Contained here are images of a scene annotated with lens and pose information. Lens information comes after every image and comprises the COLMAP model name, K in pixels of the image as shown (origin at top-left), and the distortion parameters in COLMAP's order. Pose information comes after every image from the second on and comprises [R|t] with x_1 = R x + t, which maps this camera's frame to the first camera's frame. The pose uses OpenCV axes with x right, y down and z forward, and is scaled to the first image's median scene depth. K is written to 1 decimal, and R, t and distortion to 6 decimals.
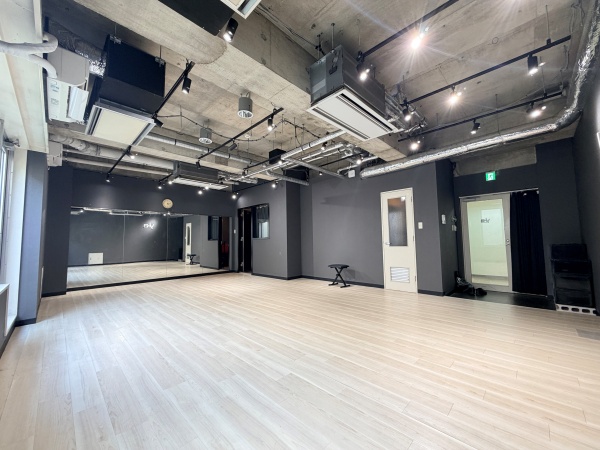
lens RADIAL K [[238.0, 0, 300.0], [0, 238.0, 225.0], [0, 0, 1]] dist [-0.000558, 0.000181]
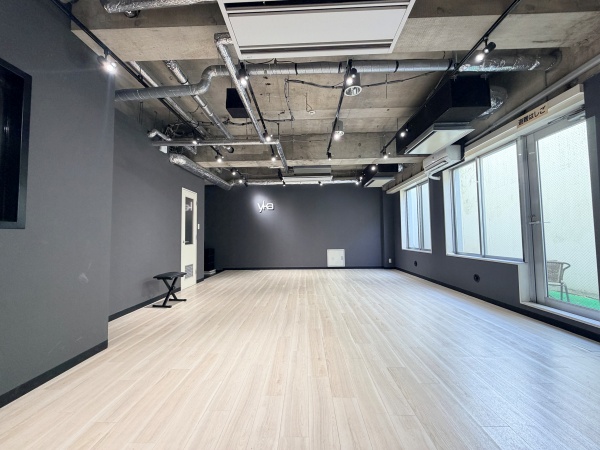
lens RADIAL K [[238.0, 0, 300.0], [0, 238.0, 225.0], [0, 0, 1]] dist [-0.000558, 0.000181]
pose [[-0.676618, 0.062325, 0.733692, -0.724582], [-0.024909, 0.993904, -0.107401, 0.111022], [-0.735913, -0.090945, -0.670941, 1.436134]]
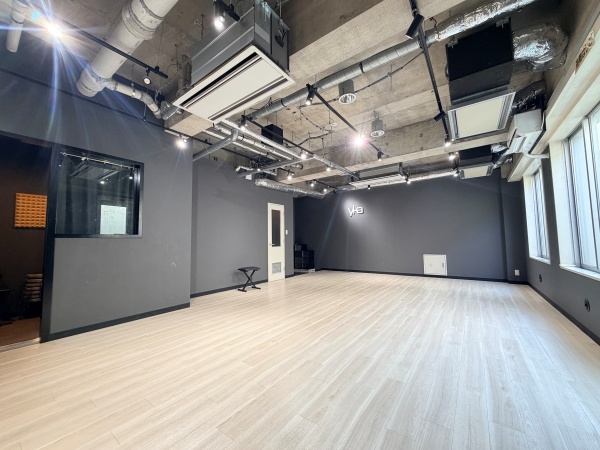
lens RADIAL K [[238.0, 0, 300.0], [0, 238.0, 225.0], [0, 0, 1]] dist [-0.000558, 0.000181]
pose [[-0.142446, 0.086900, 0.985980, -0.975014], [-0.050209, 0.994222, -0.094880, 0.094701], [-0.988528, -0.063020, -0.137260, 1.128081]]
